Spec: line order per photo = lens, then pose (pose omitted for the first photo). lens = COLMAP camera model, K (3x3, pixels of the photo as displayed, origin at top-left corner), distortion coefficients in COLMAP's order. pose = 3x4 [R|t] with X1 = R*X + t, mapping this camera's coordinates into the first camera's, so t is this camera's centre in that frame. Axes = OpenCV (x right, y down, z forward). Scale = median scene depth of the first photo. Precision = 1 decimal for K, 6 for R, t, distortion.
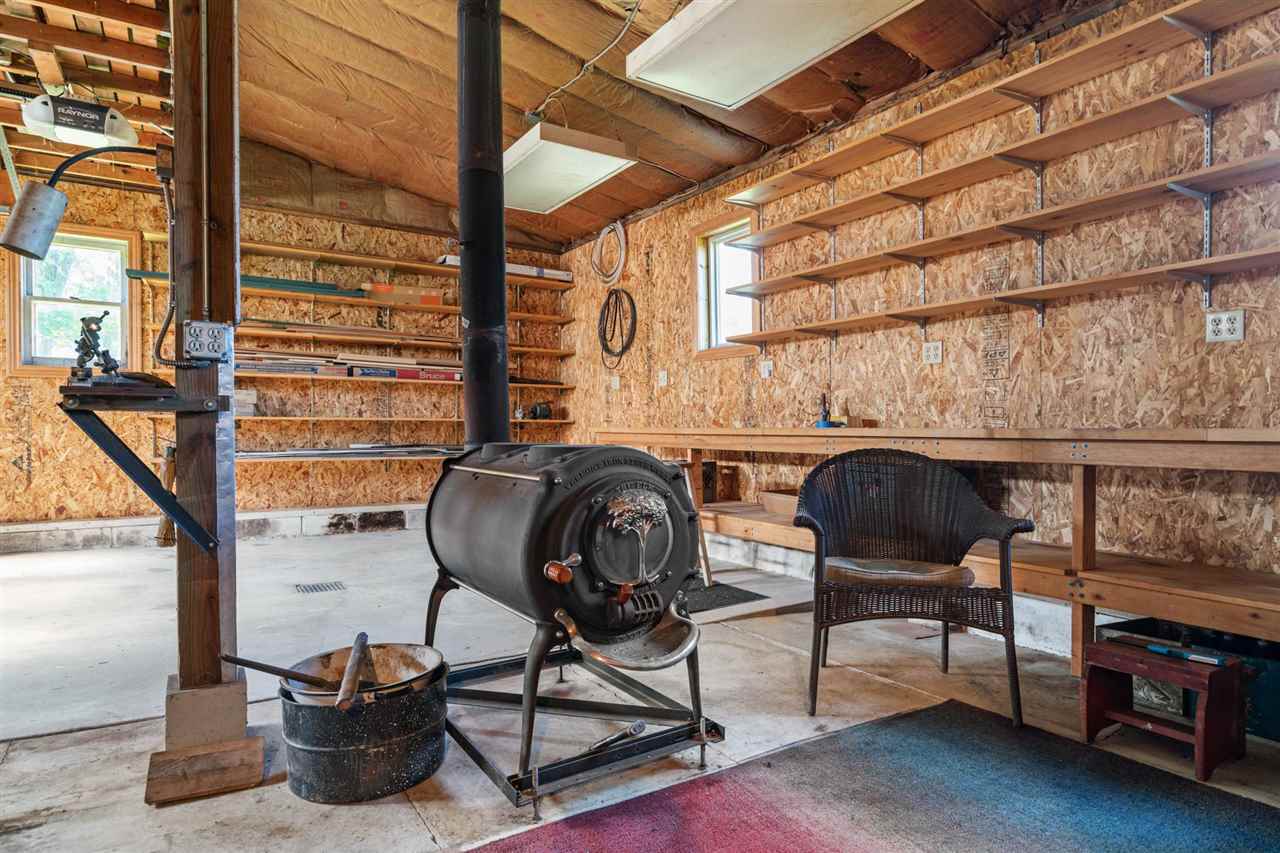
lens RADIAL K [[710.7, 0, 638.6], [0, 710.7, 419.4], [0, 0, 1]] dist [0.022524, -0.012985]
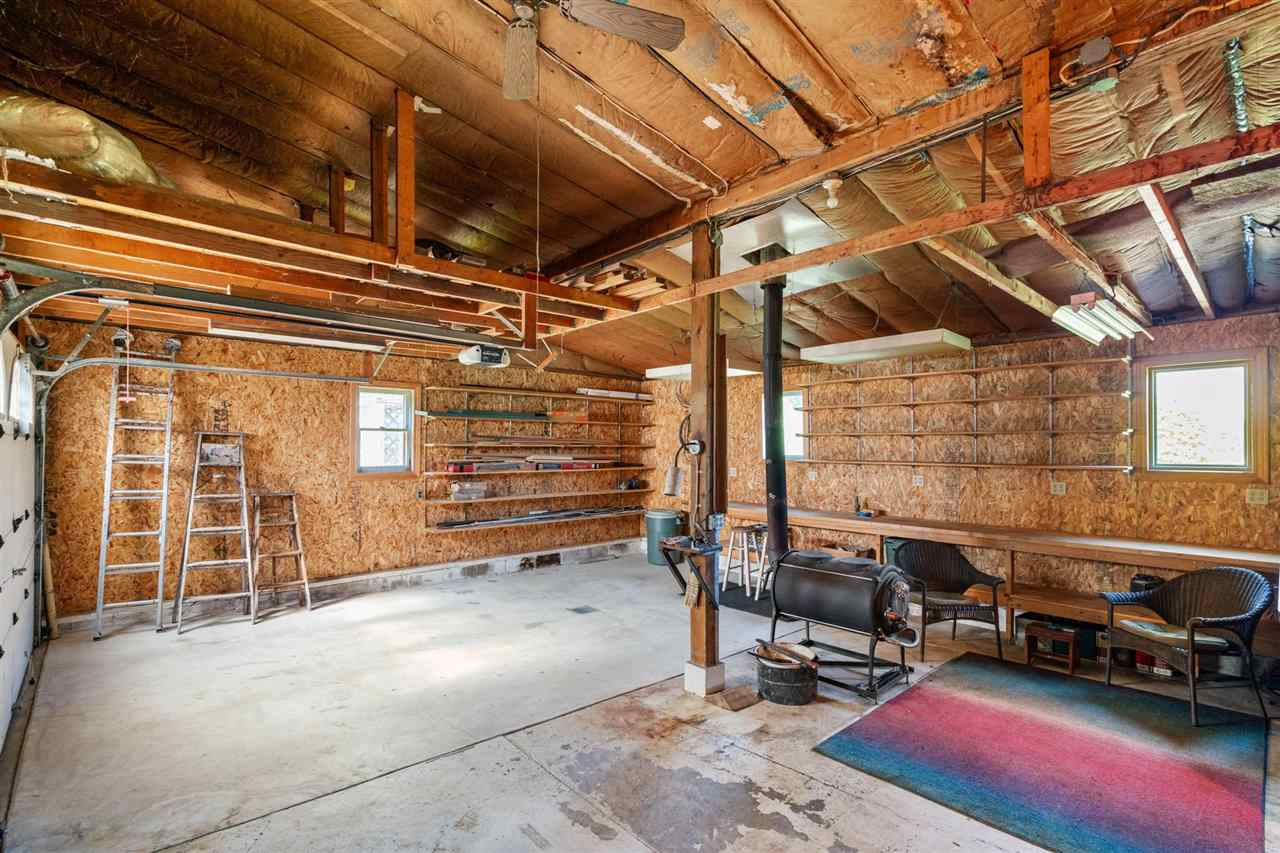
lens RADIAL K [[583.1, 0, 640.0], [0, 583.1, 426.5], [0, 0, 1]] dist [-0.001568, -0.000108]
pose [[0.984762, 0.005362, 0.173824, -0.538926], [-0.002289, 0.999838, -0.017870, -0.177718], [-0.173892, 0.017200, 0.984615, -0.406727]]
